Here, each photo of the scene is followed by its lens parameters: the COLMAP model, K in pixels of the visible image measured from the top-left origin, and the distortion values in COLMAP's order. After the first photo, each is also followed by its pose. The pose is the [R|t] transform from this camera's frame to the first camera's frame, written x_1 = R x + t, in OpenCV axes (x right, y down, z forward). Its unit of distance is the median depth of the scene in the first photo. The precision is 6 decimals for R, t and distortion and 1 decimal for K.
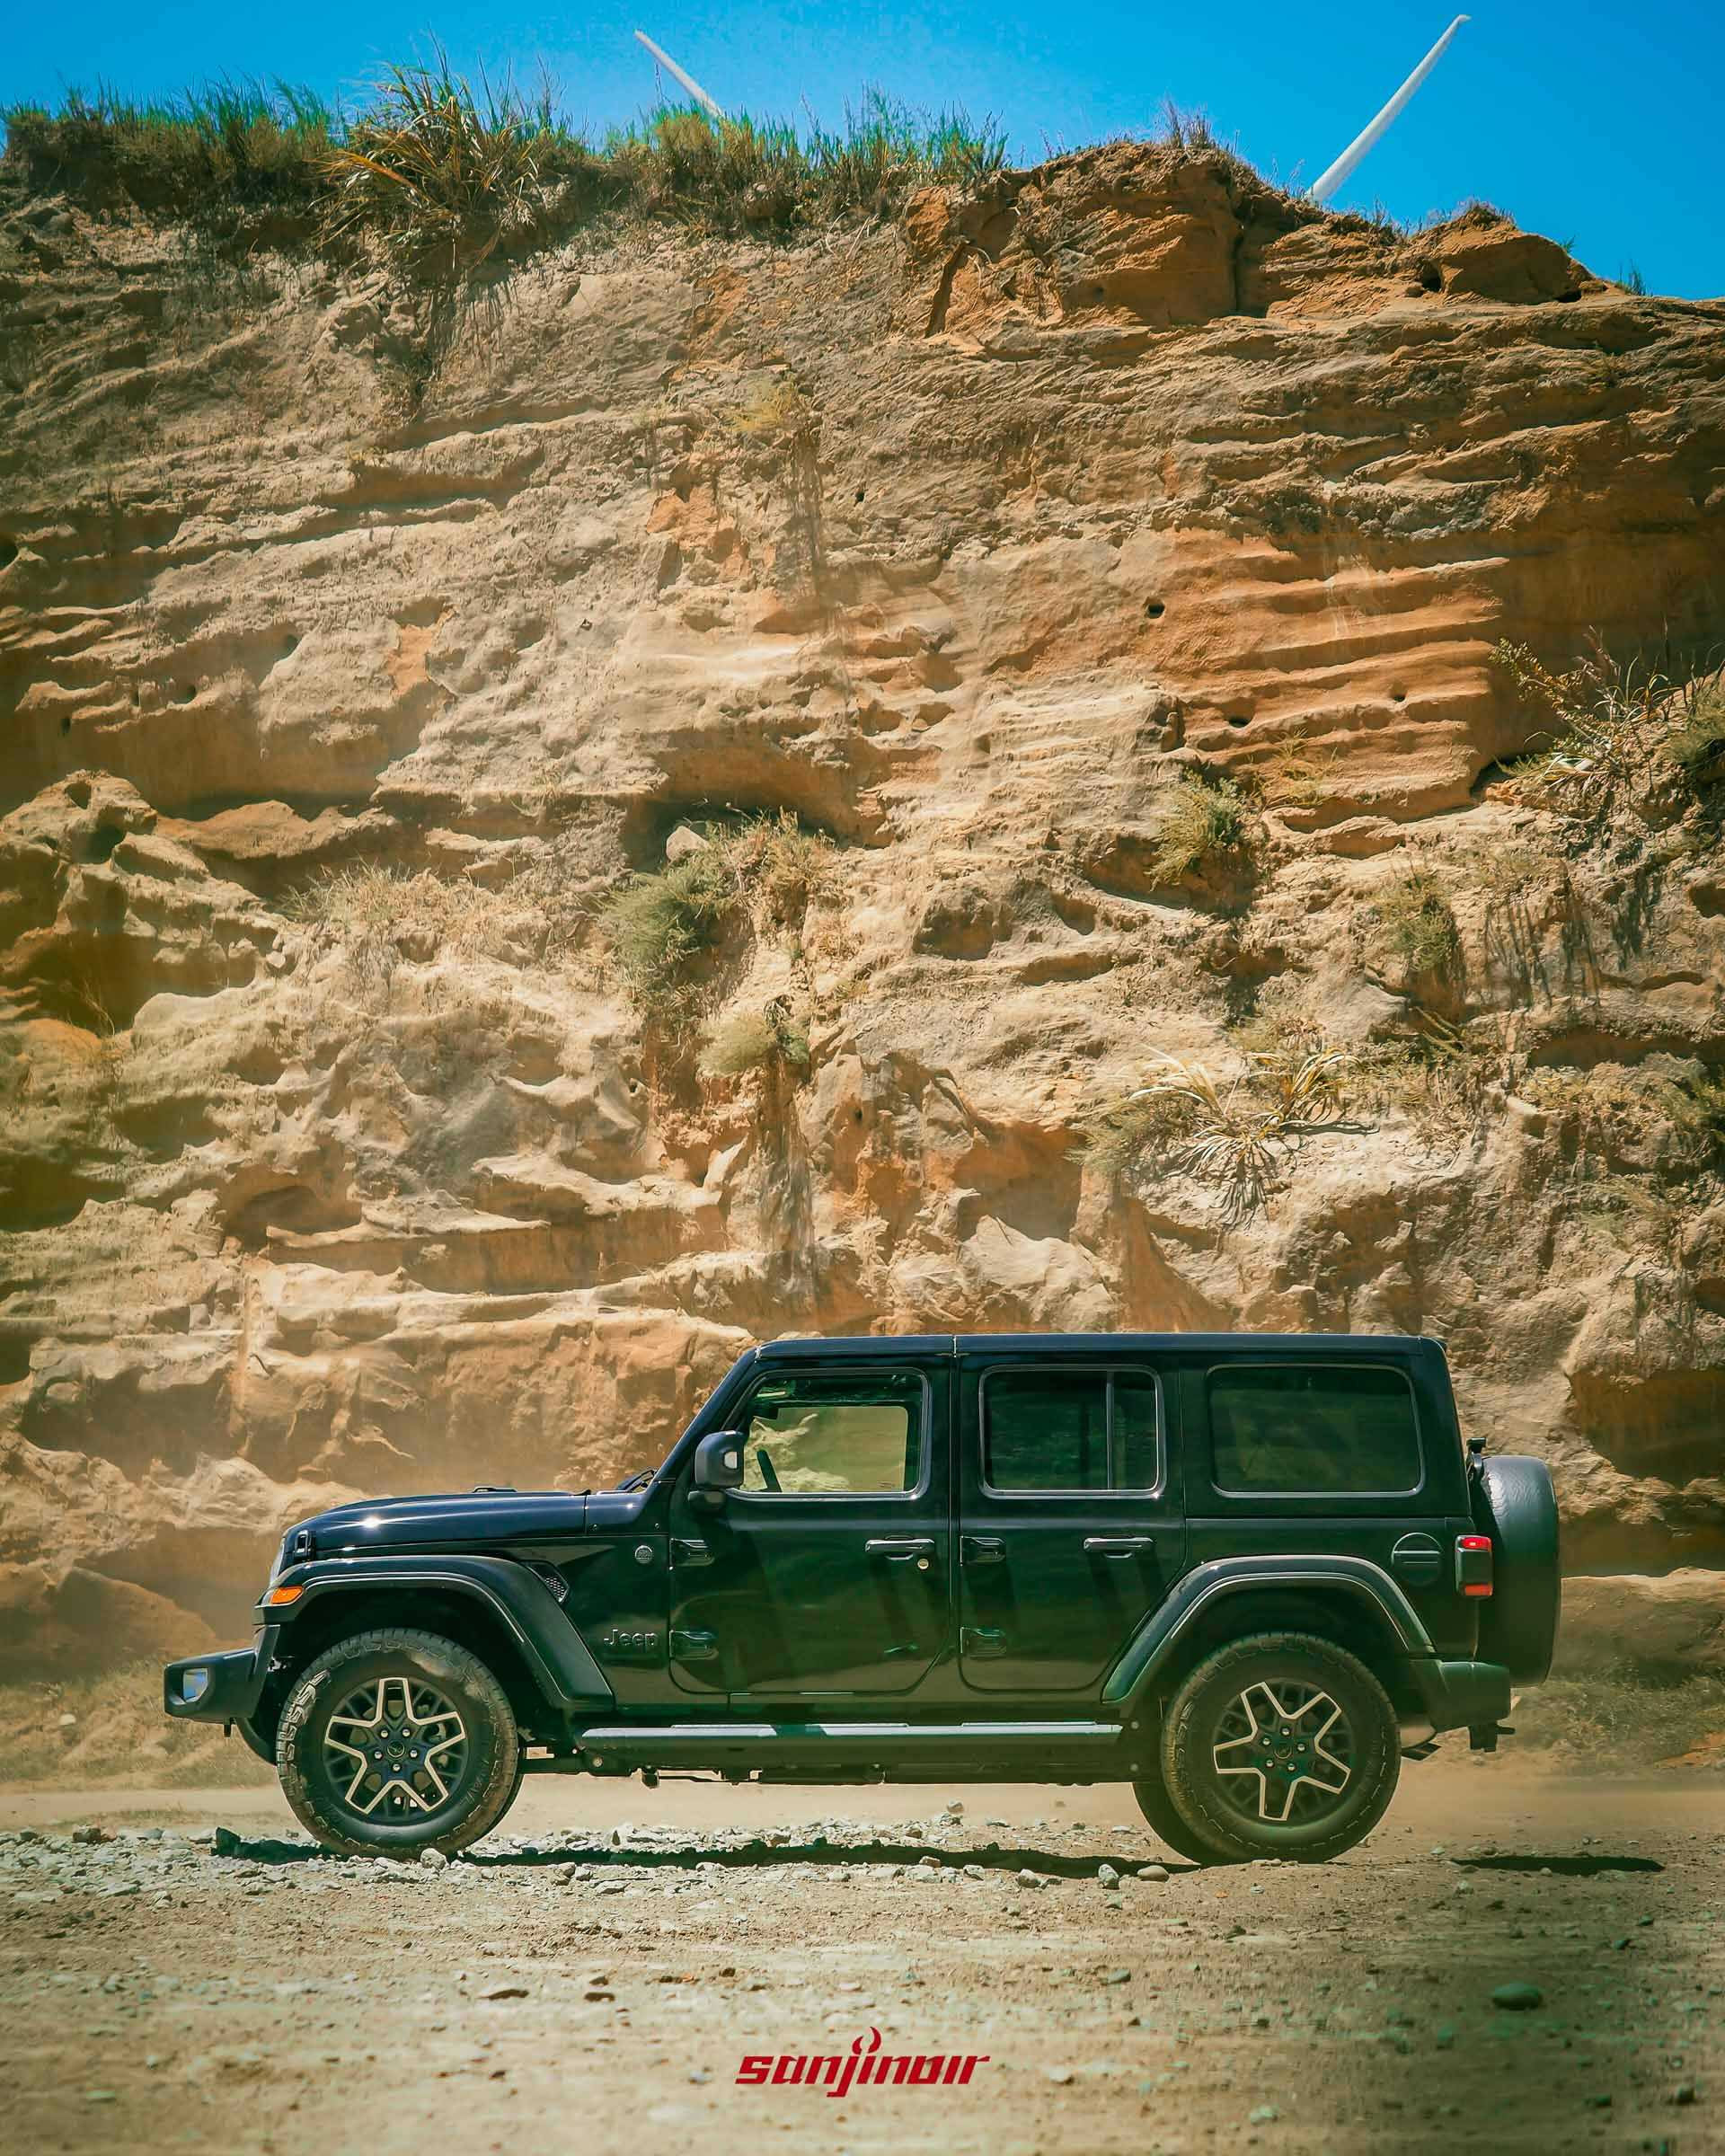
lens RADIAL K [[6754.0, 0, 862.5], [0, 6754.0, 1078.0], [0, 0, 1]] dist [-0.009913, 0.140756]
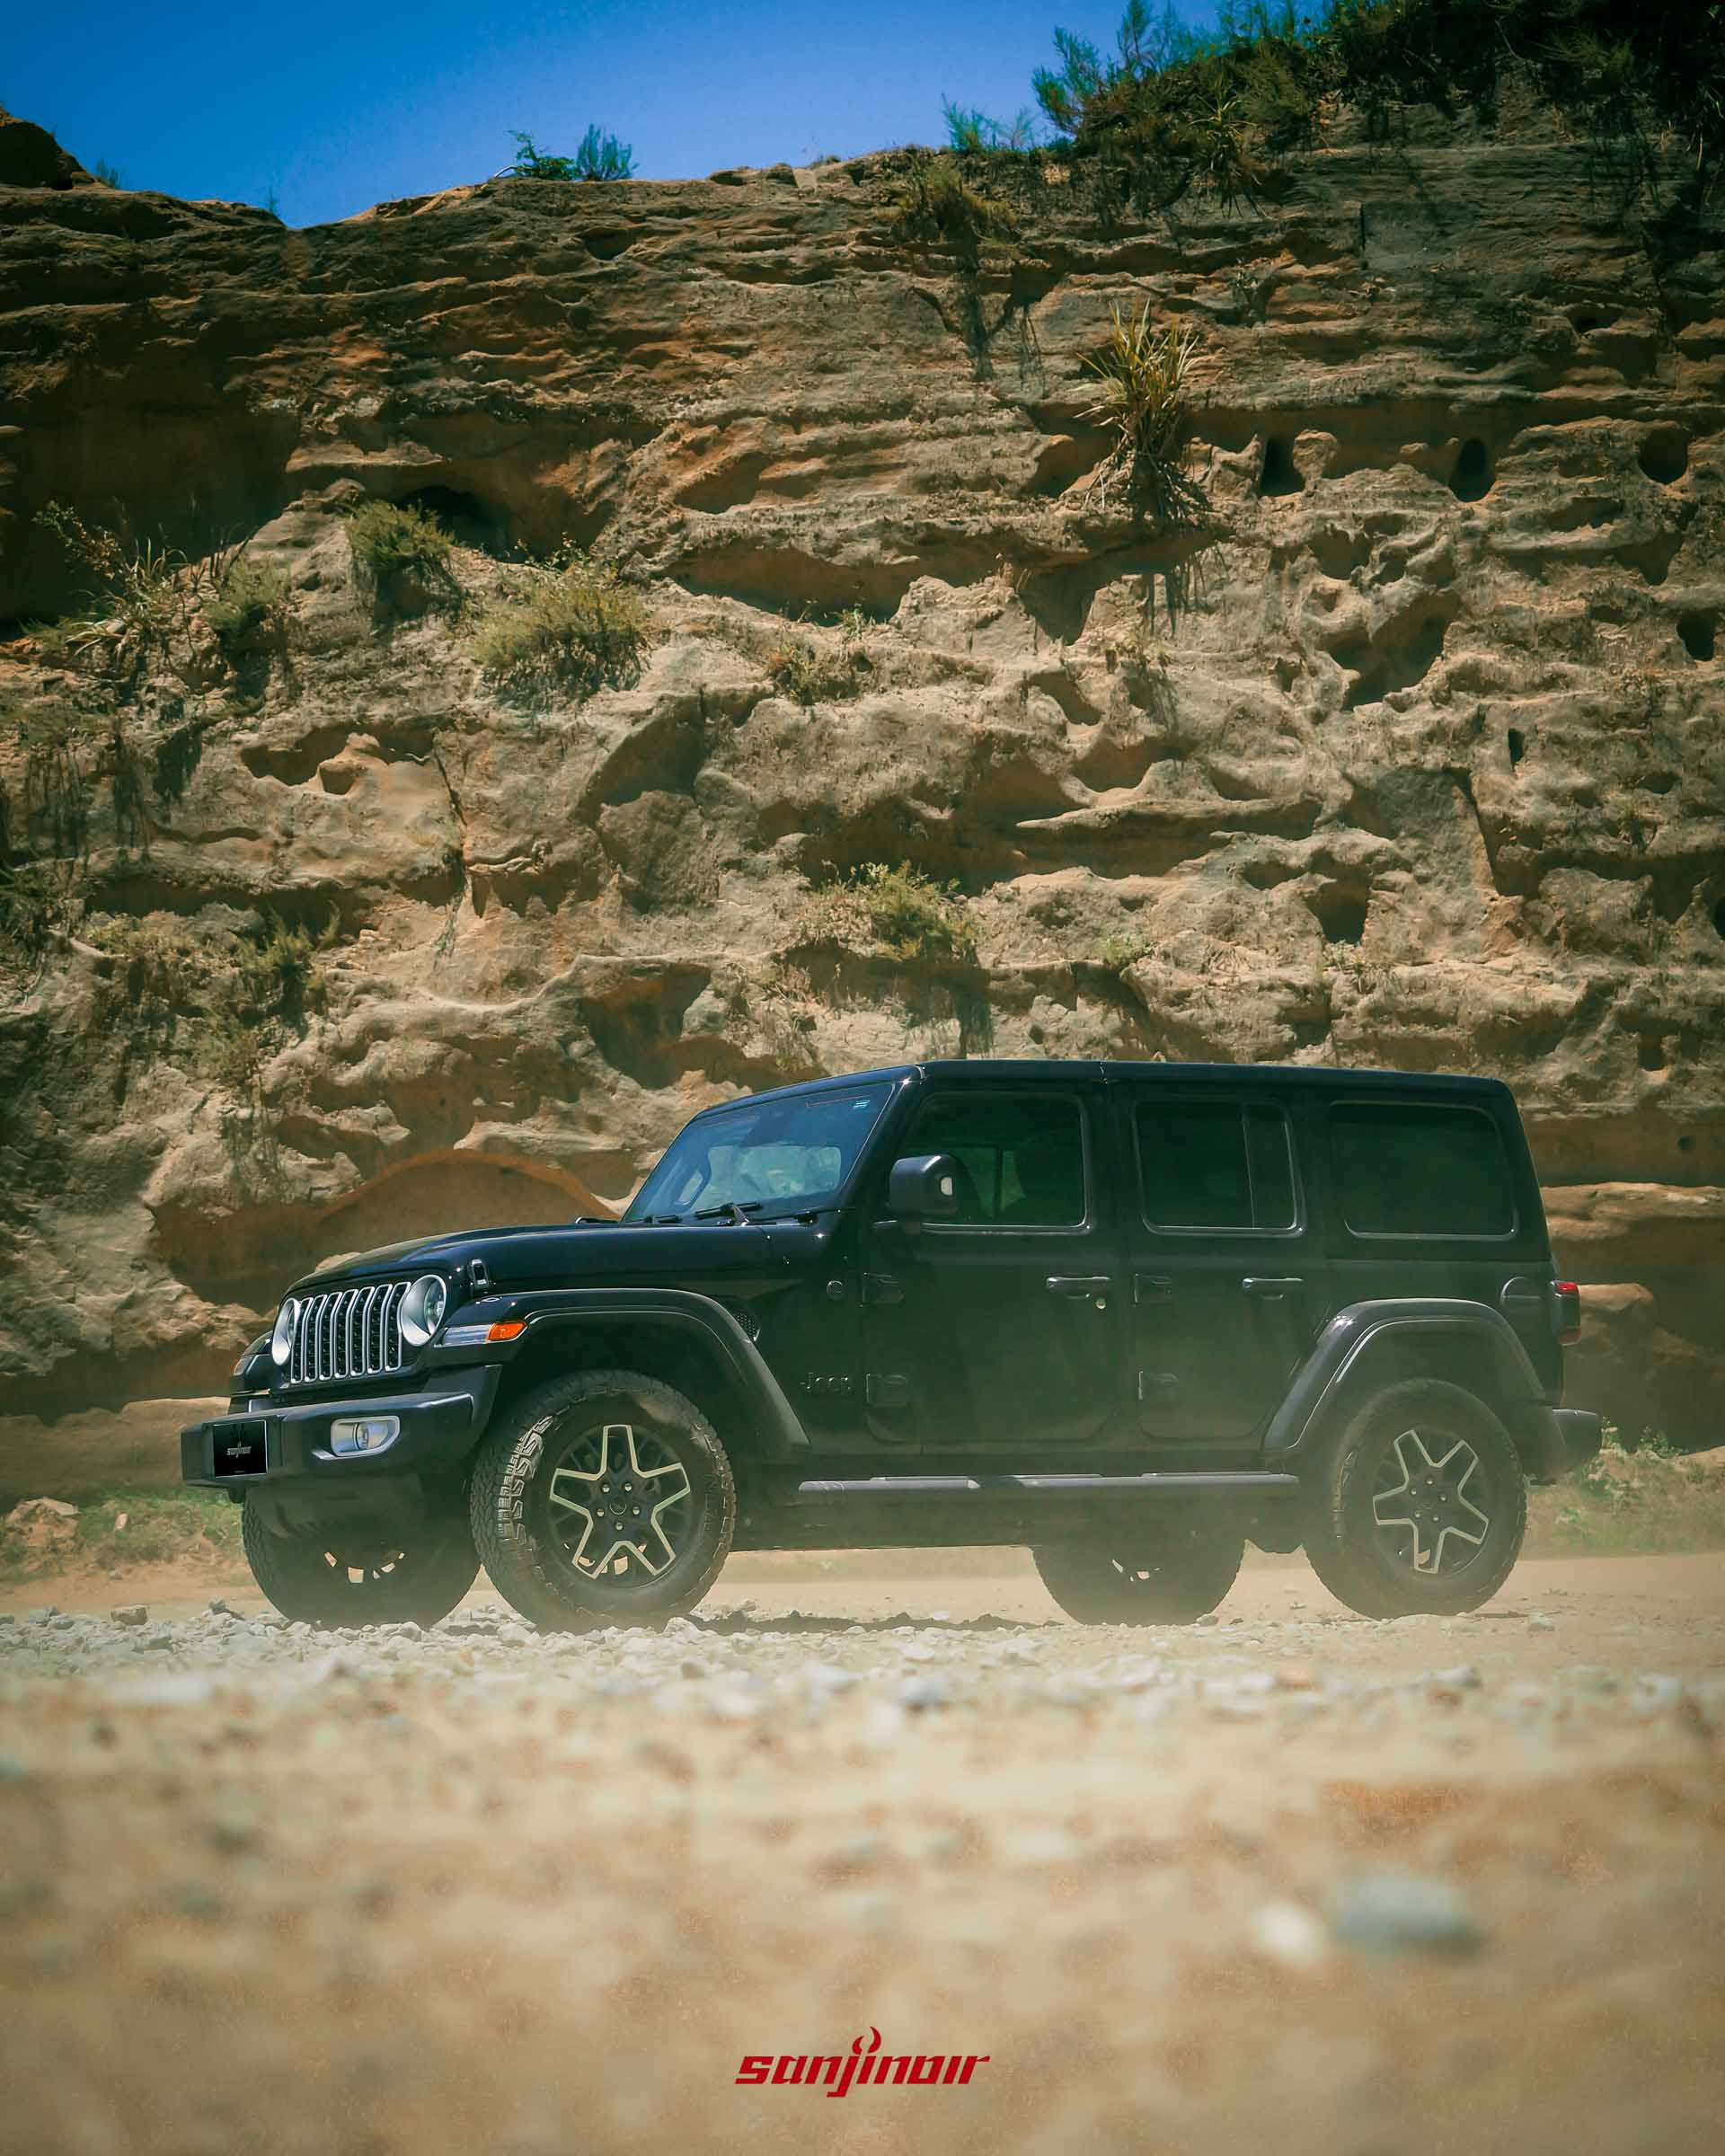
lens RADIAL K [[5585.1, 0, 862.5], [0, 5585.1, 1078.0], [0, 0, 1]] dist [0.032854, 0.103948]
pose [[0.869845, 0.029523, 0.492441, -0.222707], [-0.030223, 0.999522, -0.006538, 0.026153], [-0.492399, -0.009196, 0.870321, 0.192912]]
